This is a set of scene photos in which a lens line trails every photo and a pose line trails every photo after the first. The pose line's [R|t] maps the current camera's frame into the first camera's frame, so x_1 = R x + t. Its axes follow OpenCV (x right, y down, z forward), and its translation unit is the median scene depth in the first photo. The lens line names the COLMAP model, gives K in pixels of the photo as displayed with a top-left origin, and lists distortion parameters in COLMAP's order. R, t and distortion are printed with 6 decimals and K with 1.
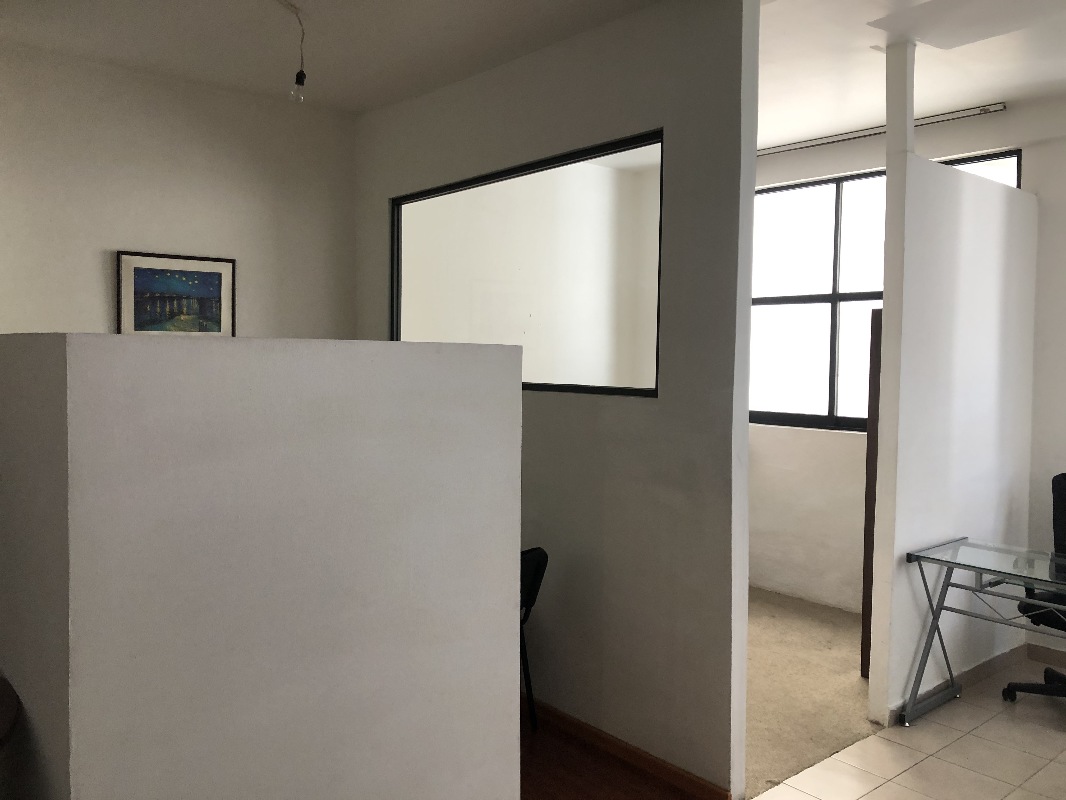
lens RADIAL K [[863.7, 0, 534.7], [0, 863.7, 379.7], [0, 0, 1]] dist [-0.001210, -0.000079]
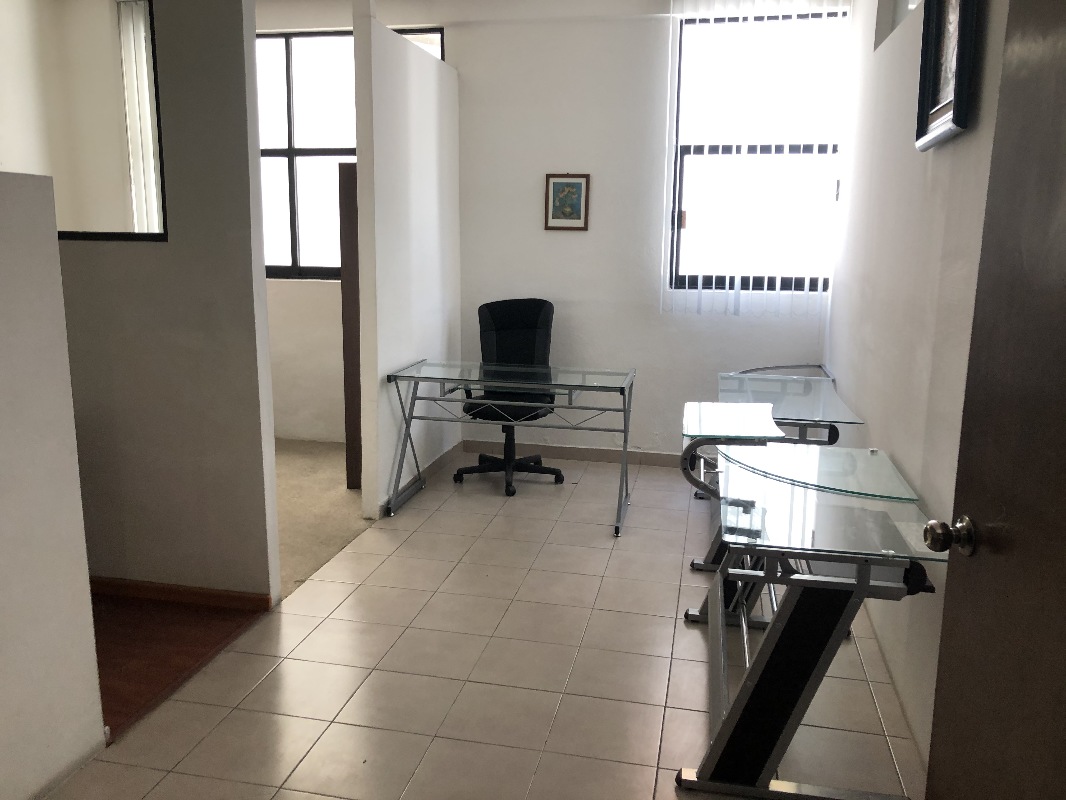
lens RADIAL K [[863.7, 0, 534.7], [0, 863.7, 379.7], [0, 0, 1]] dist [-0.001210, -0.000079]
pose [[0.795283, -0.120755, 0.594090, -0.107214], [0.023316, 0.985329, 0.169066, 0.009560], [-0.605789, -0.120603, 0.786431, -0.056845]]
